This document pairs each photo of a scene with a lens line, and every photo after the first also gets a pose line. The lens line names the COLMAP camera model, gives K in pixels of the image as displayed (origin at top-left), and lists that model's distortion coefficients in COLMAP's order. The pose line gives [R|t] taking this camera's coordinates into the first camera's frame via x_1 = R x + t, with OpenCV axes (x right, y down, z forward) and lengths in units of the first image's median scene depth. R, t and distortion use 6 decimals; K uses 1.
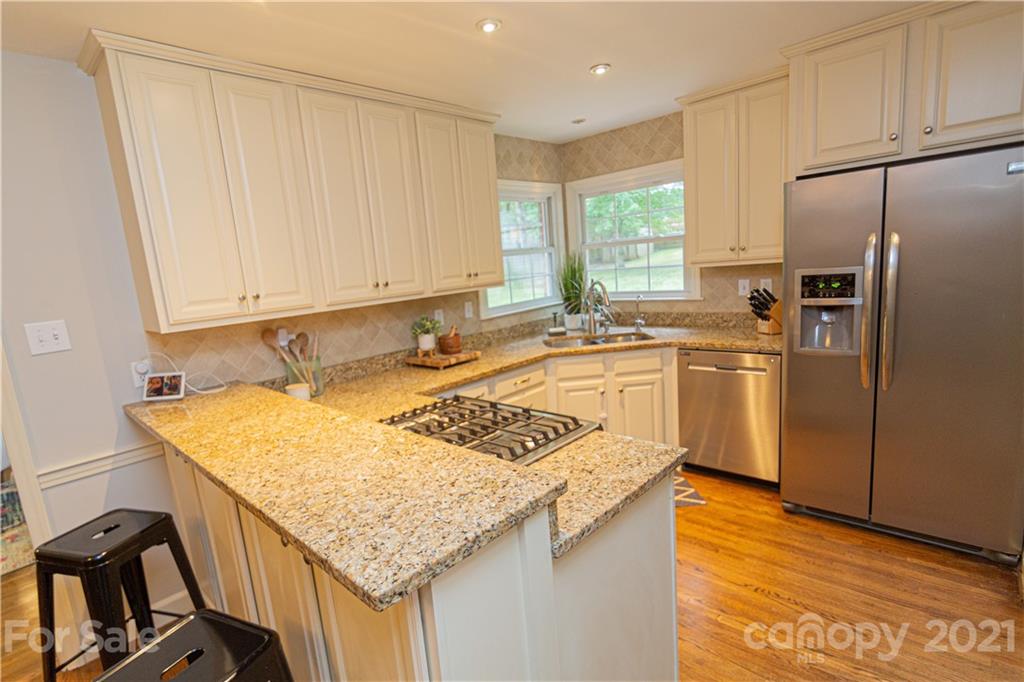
lens RADIAL K [[483.3, 0, 487.8], [0, 483.3, 348.6], [0, 0, 1]] dist [-0.000236, 0.000236]
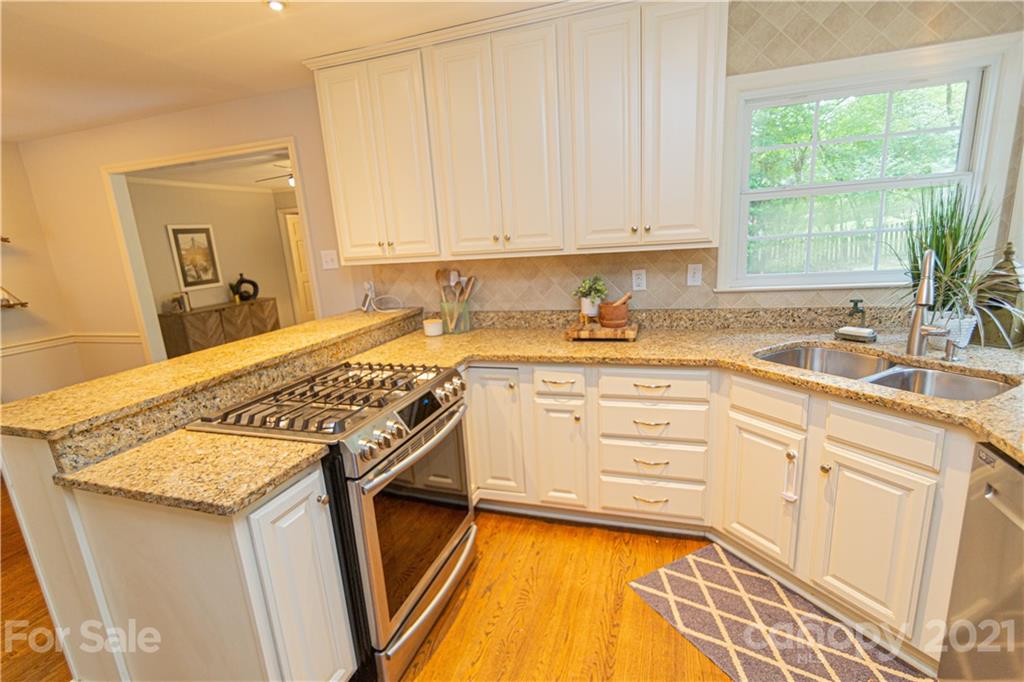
lens RADIAL K [[471.2, 0, 507.3], [0, 471.2, 349.6], [0, 0, 1]] dist [0.001007, -0.000095]
pose [[0.457905, 0.268194, -0.847582, 0.569381], [-0.129848, 0.963361, 0.234679, -0.124520], [0.879467, 0.002596, 0.475952, 0.498309]]
